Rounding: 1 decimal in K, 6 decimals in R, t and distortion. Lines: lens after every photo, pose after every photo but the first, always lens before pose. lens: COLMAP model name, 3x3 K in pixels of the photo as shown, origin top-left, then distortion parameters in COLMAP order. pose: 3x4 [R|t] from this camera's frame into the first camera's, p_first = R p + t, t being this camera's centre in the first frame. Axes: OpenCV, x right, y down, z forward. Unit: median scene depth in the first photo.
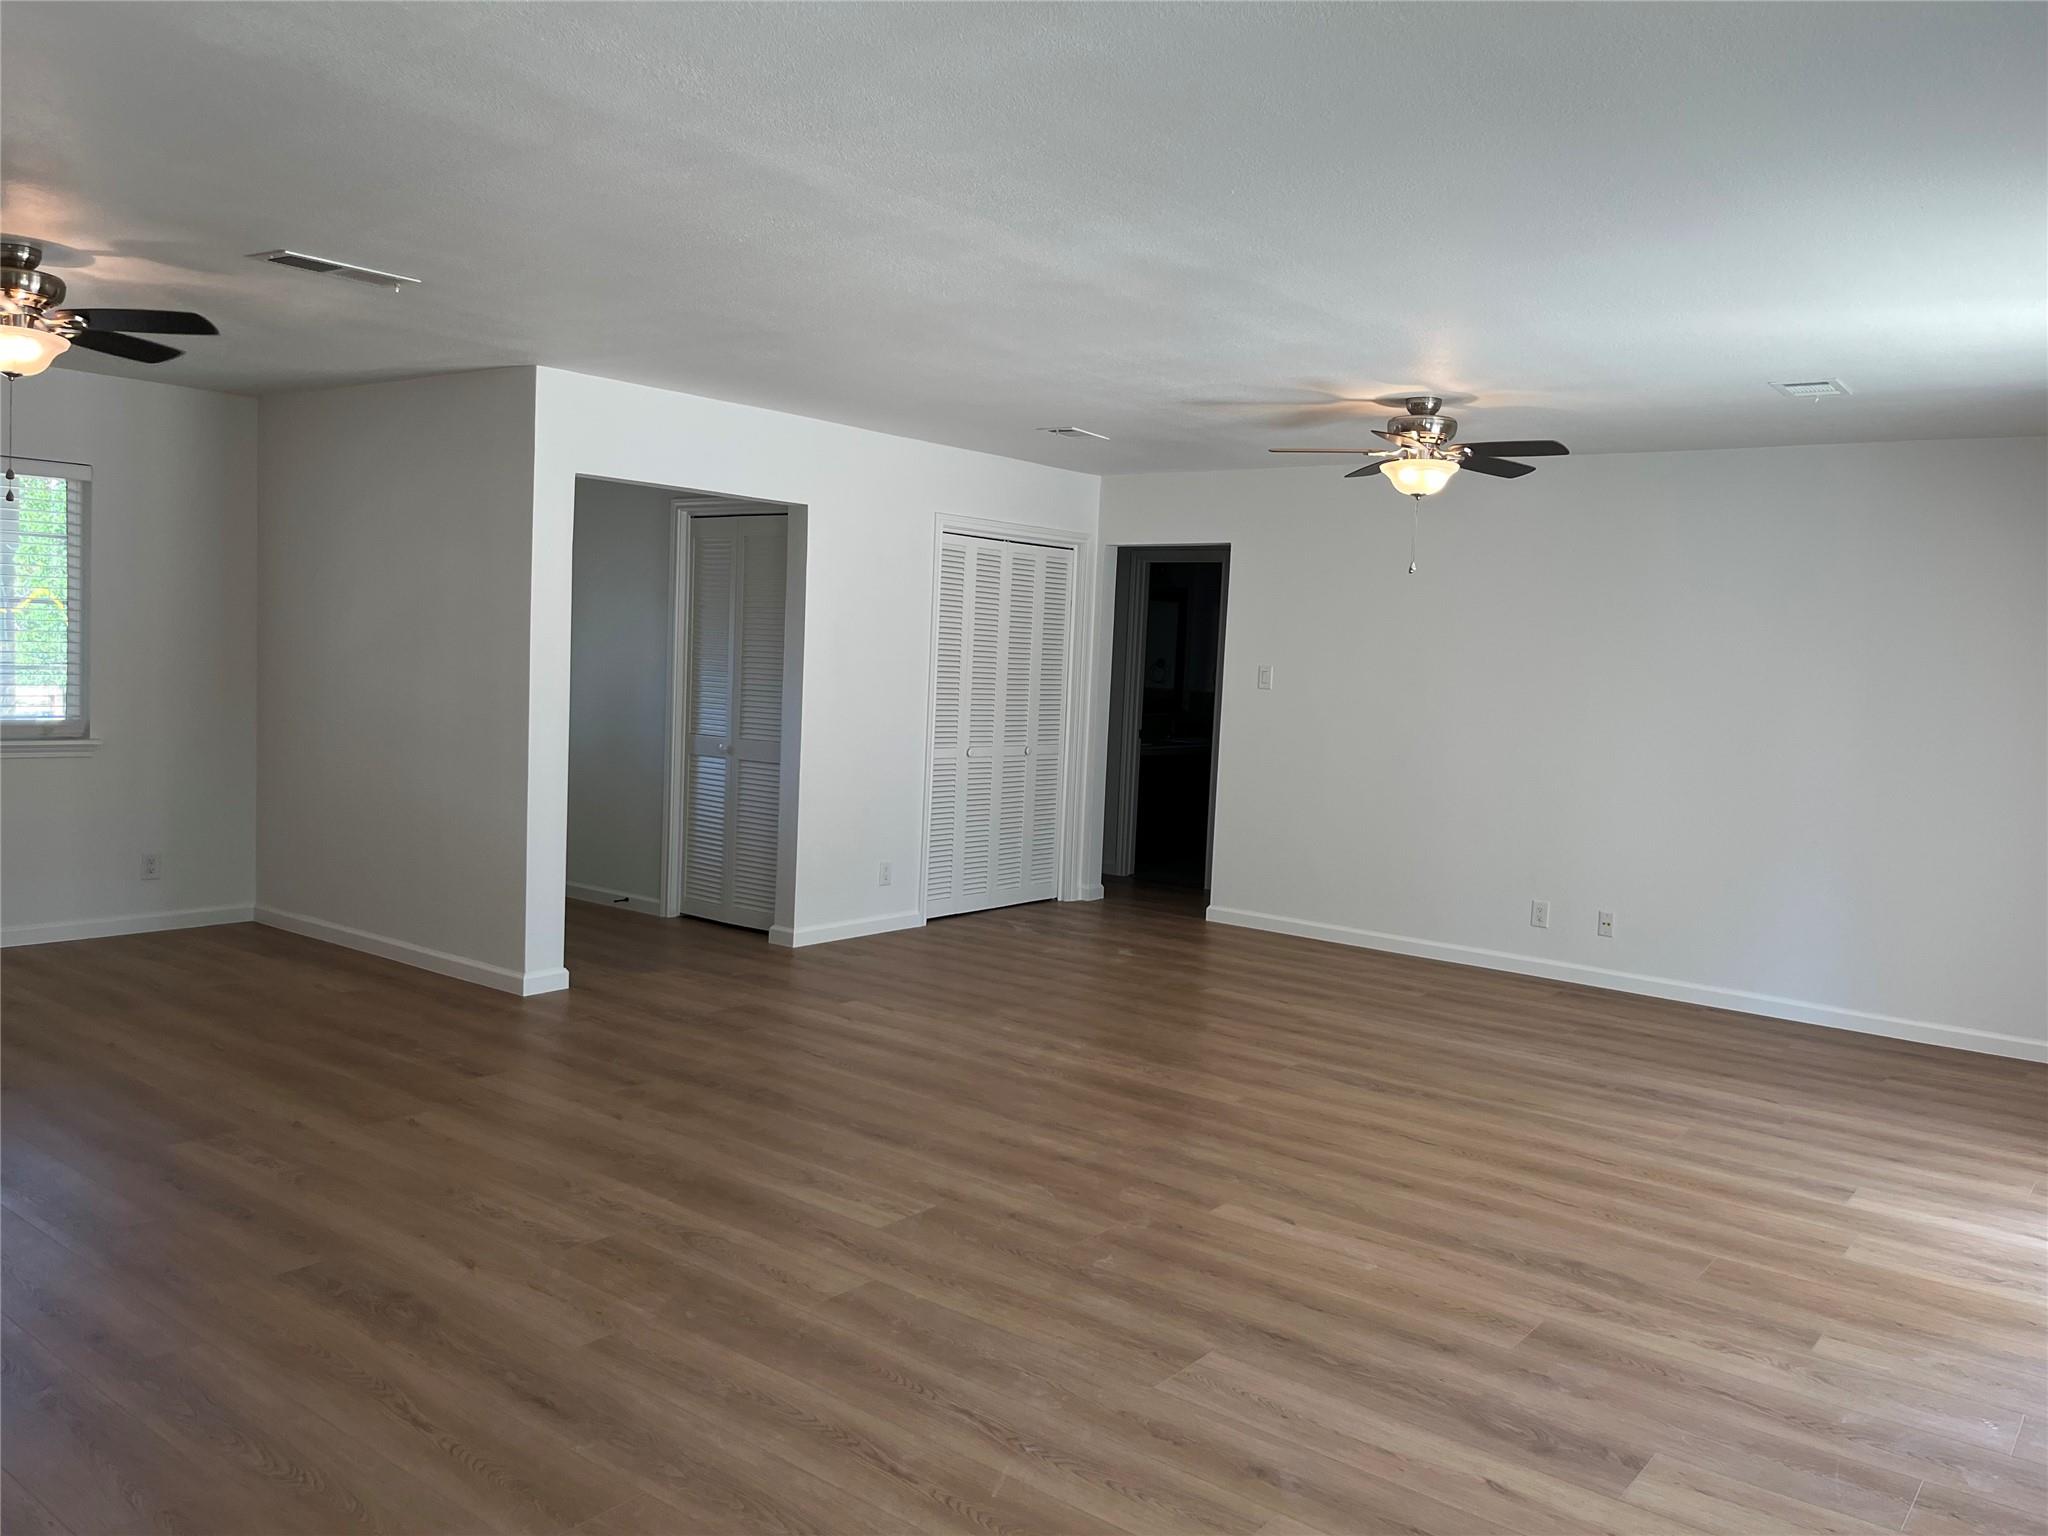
lens RADIAL K [[1556.3, 0, 1023.6], [0, 1556.3, 771.6], [0, 0, 1]] dist [0.007534, 0.004447]
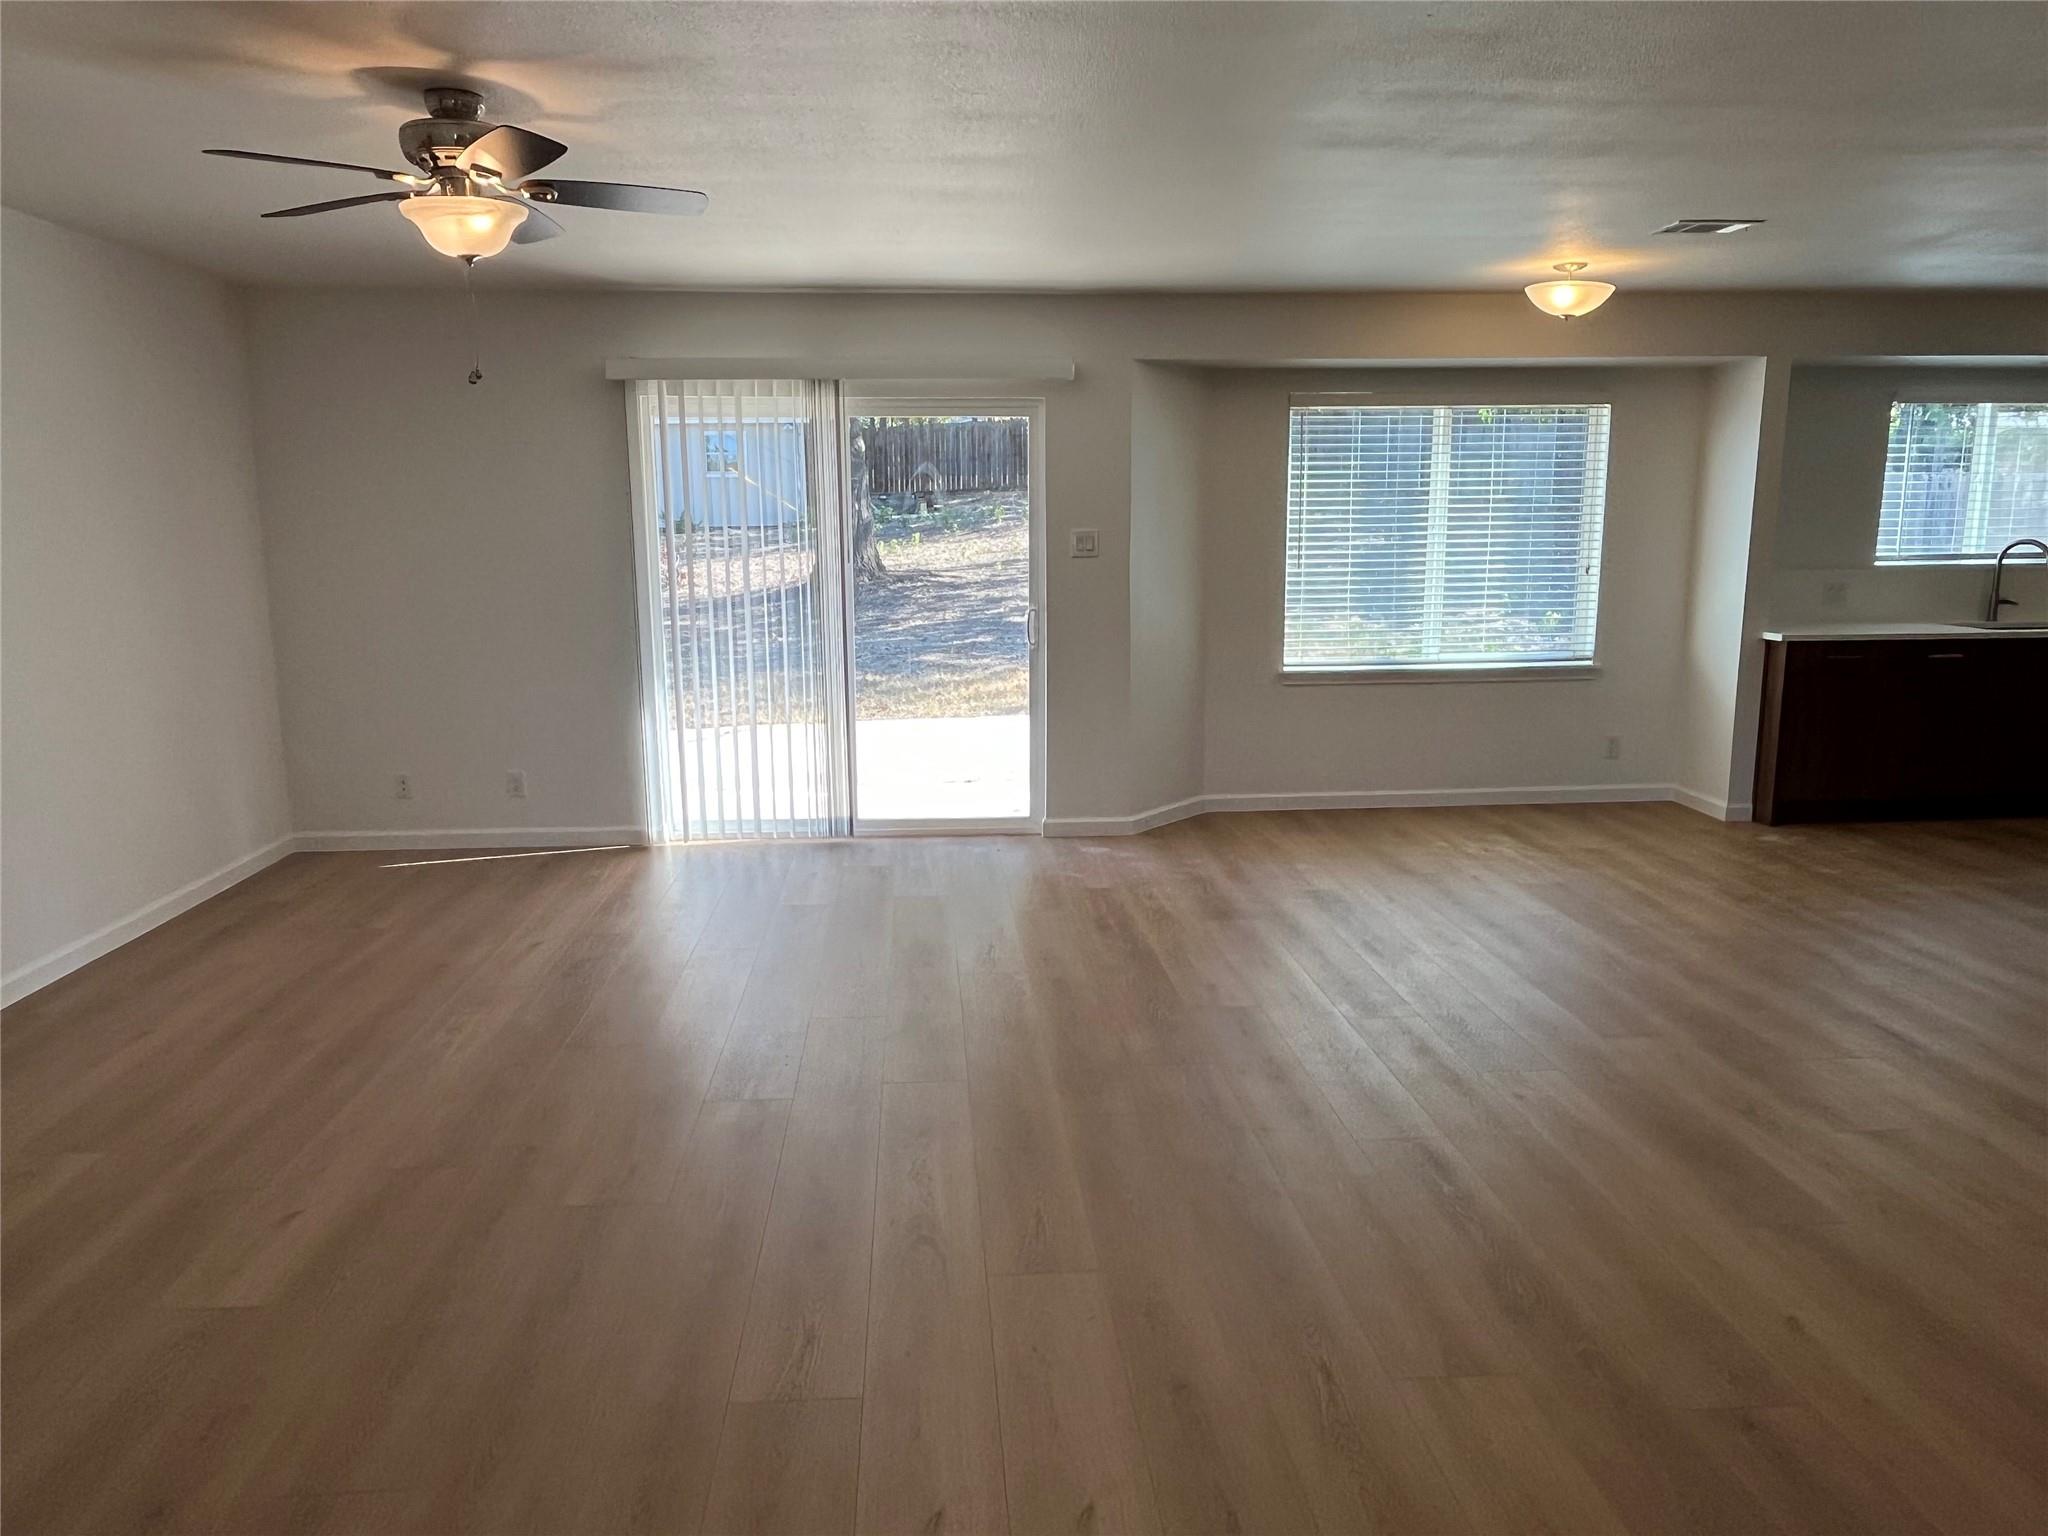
lens RADIAL K [[1382.3, 0, 1025.2], [0, 1382.3, 762.8], [0, 0, 1]] dist [-0.005873, -0.002154]
pose [[-0.680890, -0.169443, 0.712515, -0.462162], [0.030414, 0.965488, 0.258666, -0.160510], [-0.731754, 0.197793, -0.652238, 1.753471]]
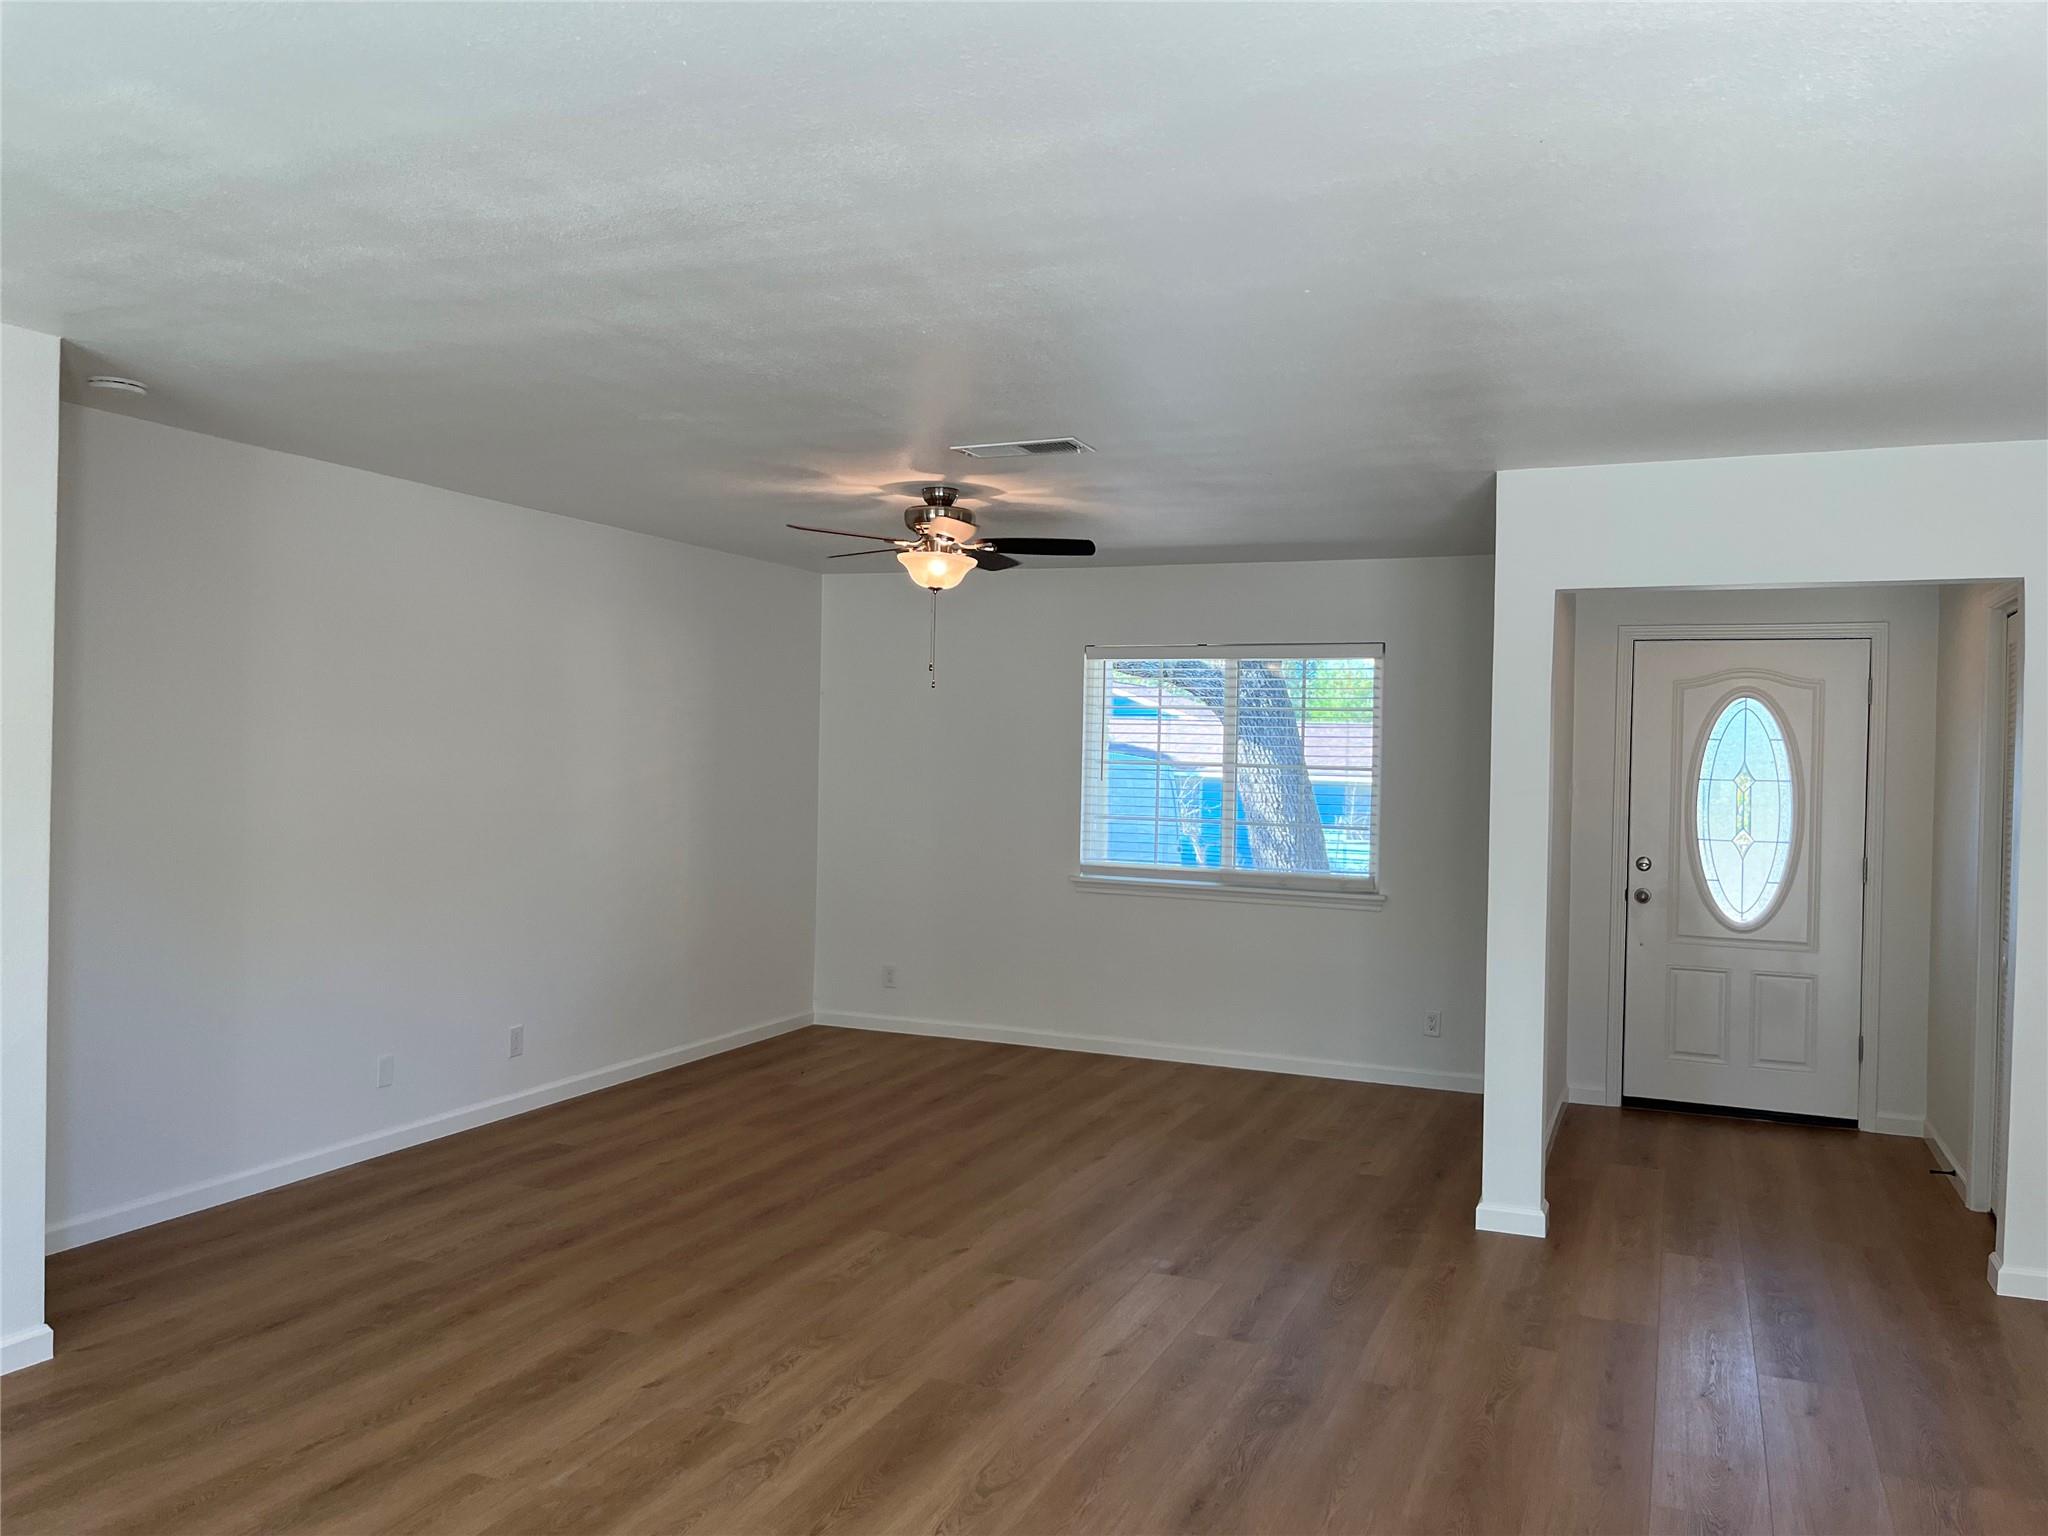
lens RADIAL K [[1556.3, 0, 1026.0], [0, 1556.3, 763.8], [0, 0, 1]] dist [0.007534, 0.004447]
pose [[0.256069, -0.035960, -0.965989, 0.630557], [-0.081611, 0.994936, -0.058672, -0.048037], [0.963207, 0.093860, 0.251838, 0.817364]]
